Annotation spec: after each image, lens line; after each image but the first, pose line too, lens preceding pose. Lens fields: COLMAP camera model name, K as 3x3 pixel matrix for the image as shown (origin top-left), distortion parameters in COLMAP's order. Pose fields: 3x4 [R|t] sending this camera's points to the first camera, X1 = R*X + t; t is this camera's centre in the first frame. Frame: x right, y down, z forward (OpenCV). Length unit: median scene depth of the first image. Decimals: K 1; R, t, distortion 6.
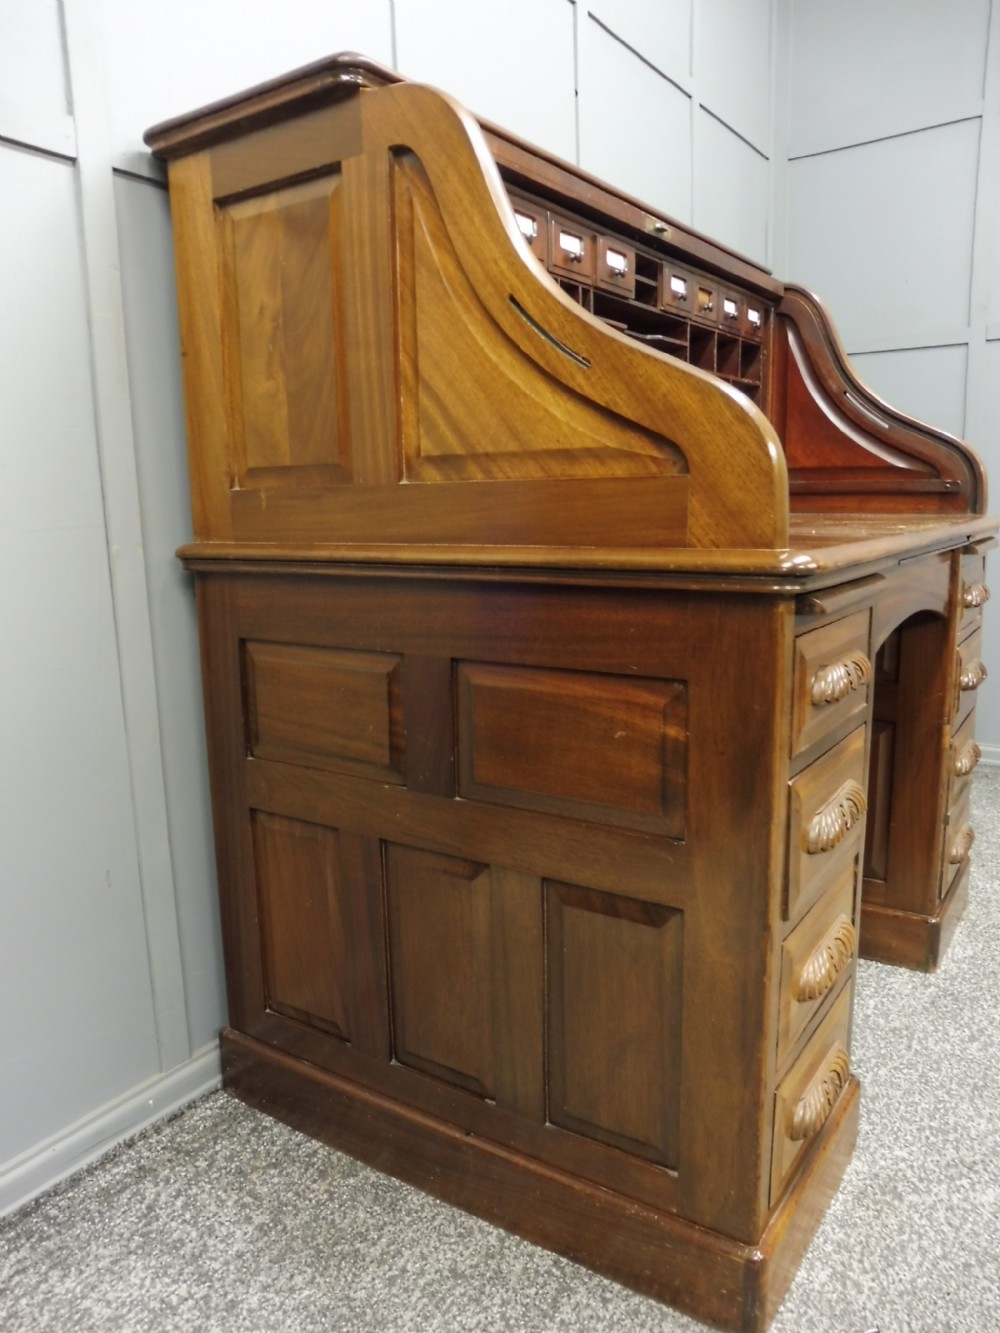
lens RADIAL K [[974.5, 0, 504.3], [0, 974.5, 665.0], [0, 0, 1]] dist [-0.059085, 0.025977]
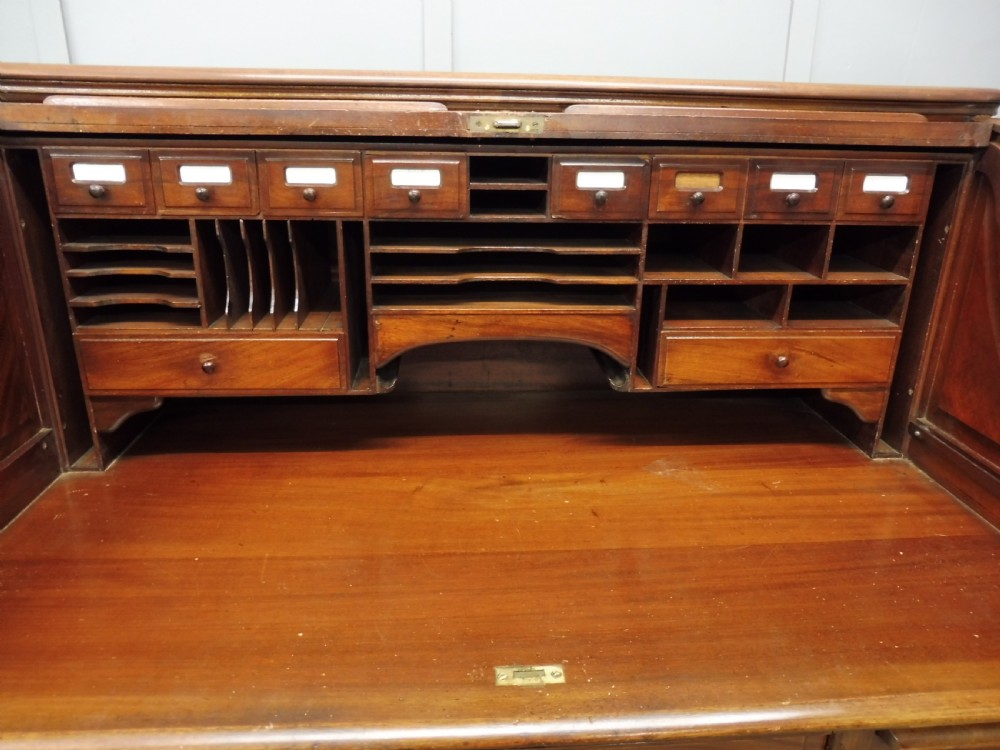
lens RADIAL K [[731.1, 0, 508.8], [0, 731.1, 377.1], [0, 0, 1]] dist [-0.059085, 0.025977]
pose [[0.619203, 0.301694, -0.724961, 0.751963], [-0.169637, 0.952839, 0.251635, -0.489143], [0.766689, -0.032832, 0.641179, 0.758809]]
